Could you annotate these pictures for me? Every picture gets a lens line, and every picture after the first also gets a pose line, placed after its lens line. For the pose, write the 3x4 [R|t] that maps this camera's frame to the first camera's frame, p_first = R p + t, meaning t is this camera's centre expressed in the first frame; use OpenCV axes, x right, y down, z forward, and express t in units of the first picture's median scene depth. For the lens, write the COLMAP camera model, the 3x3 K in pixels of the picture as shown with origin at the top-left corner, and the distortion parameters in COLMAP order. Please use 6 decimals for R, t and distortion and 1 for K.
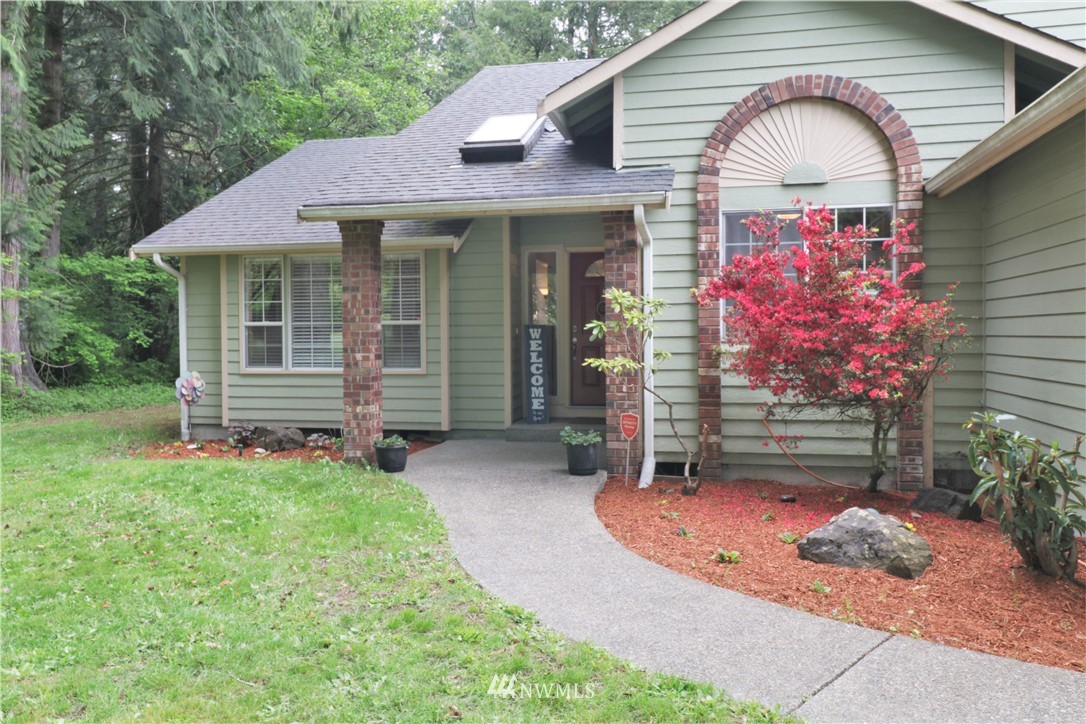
lens RADIAL K [[876.6, 0, 541.5], [0, 876.6, 332.0], [0, 0, 1]] dist [0.004260, 0.001208]
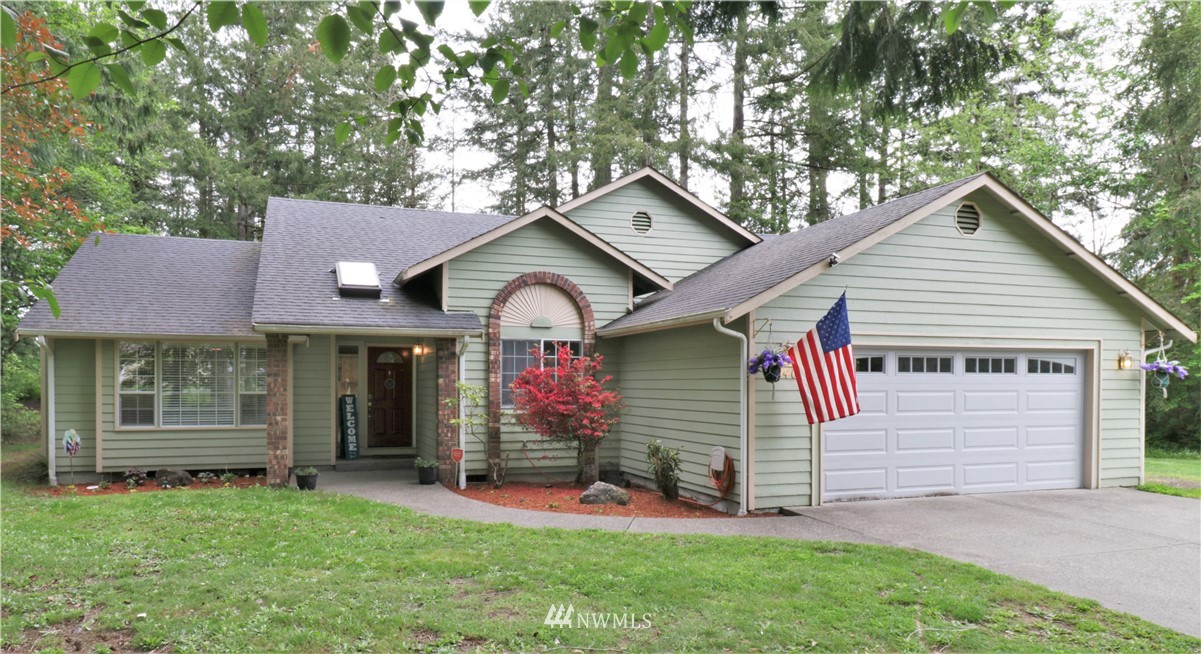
lens RADIAL K [[817.9, 0, 600.5], [0, 817.9, 327.0], [0, 0, 1]] dist [0.000031, -0.000220]
pose [[0.842289, 0.047682, 0.536913, -0.557636], [-0.012319, 0.997522, -0.069261, -0.043925], [-0.538885, 0.051724, 0.840790, -0.589420]]
